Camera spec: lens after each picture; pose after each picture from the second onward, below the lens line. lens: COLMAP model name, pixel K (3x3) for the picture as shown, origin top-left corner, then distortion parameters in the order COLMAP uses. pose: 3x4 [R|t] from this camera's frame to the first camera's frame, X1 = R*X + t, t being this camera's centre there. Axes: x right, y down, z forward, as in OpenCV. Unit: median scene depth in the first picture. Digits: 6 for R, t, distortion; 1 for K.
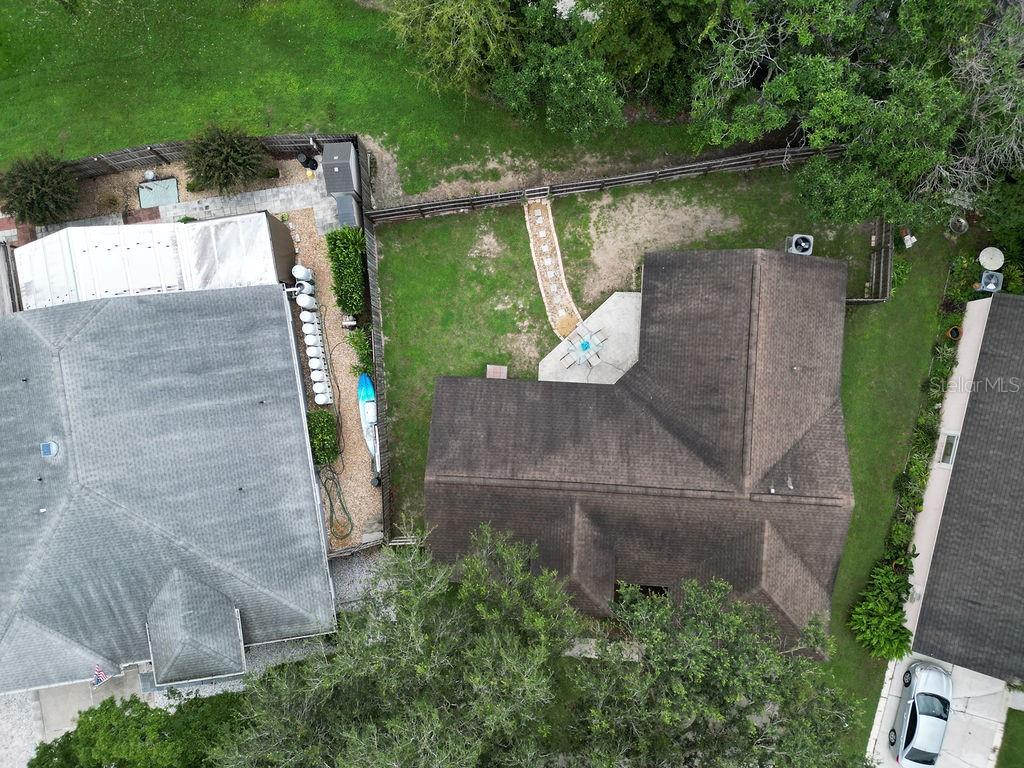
lens RADIAL K [[697.2, 0, 512.0], [0, 697.2, 384.0], [0, 0, 1]] dist [0.075571, -0.068775]
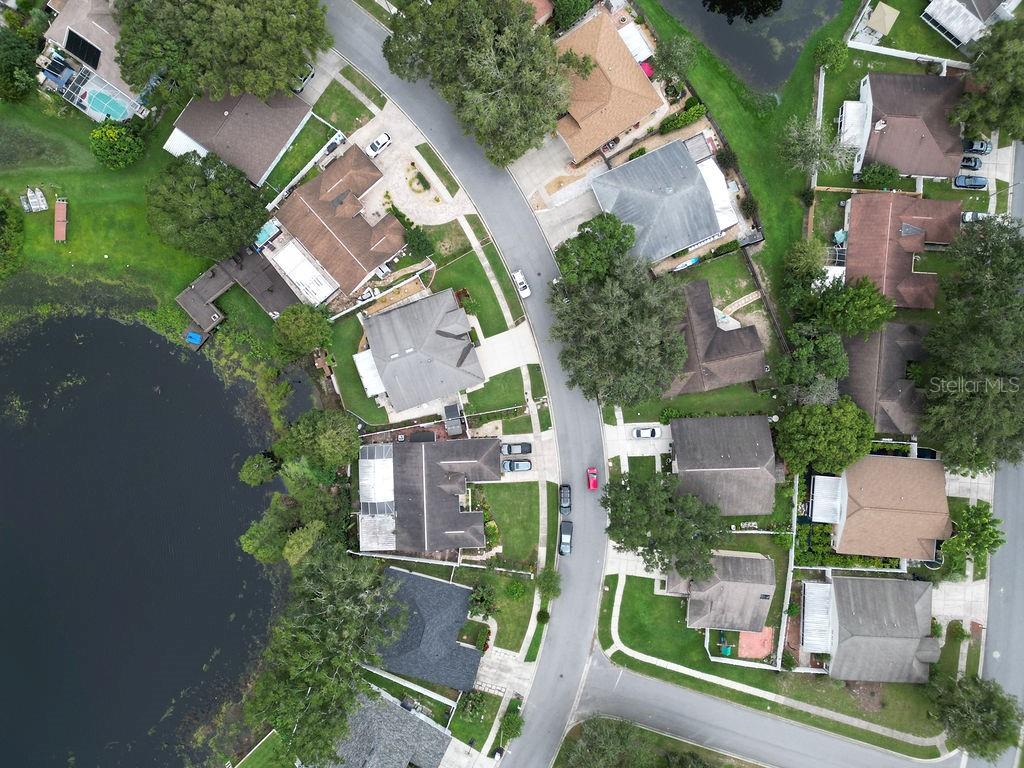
lens RADIAL K [[697.2, 0, 512.0], [0, 697.2, 384.0], [0, 0, 1]] dist [0.075571, -0.068775]
pose [[0.261795, 0.964526, 0.033961, 0.028738], [-0.965040, 0.261149, 0.022325, 1.007651], [0.012664, -0.038618, 0.999174, -2.636993]]
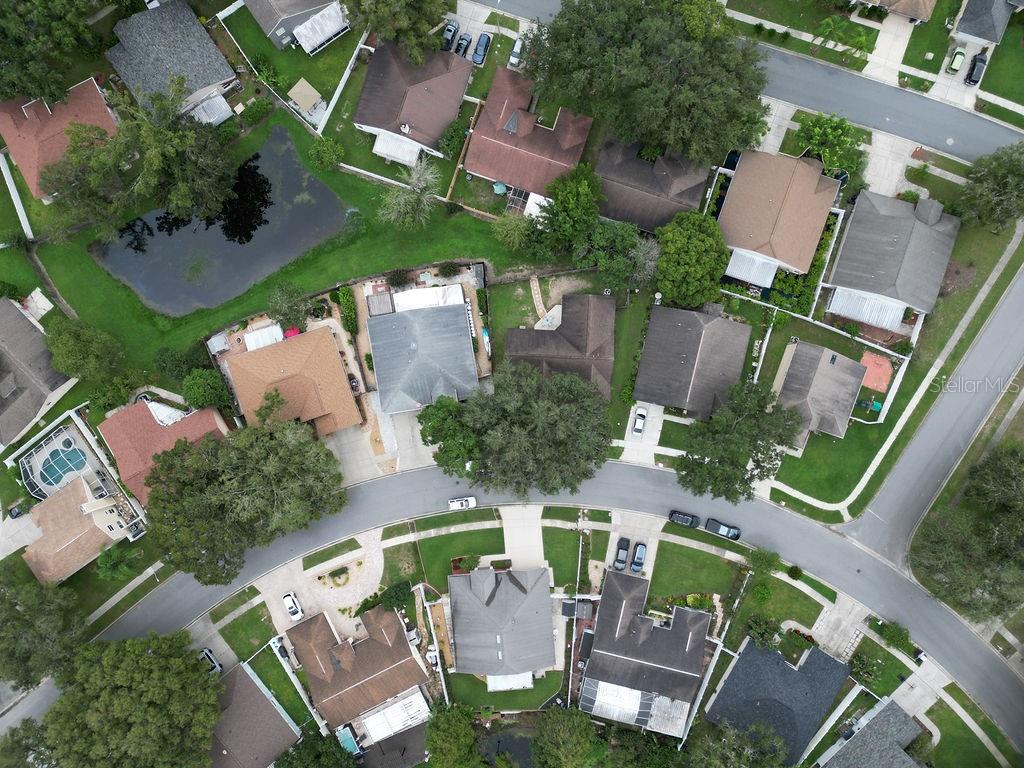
lens RADIAL K [[697.2, 0, 512.0], [0, 697.2, 384.0], [0, 0, 1]] dist [0.075571, -0.068775]
pose [[0.999982, -0.002833, 0.005360, -0.097684], [0.002747, 0.999867, 0.016091, 0.217880], [-0.005405, -0.016076, 0.999856, -2.613262]]
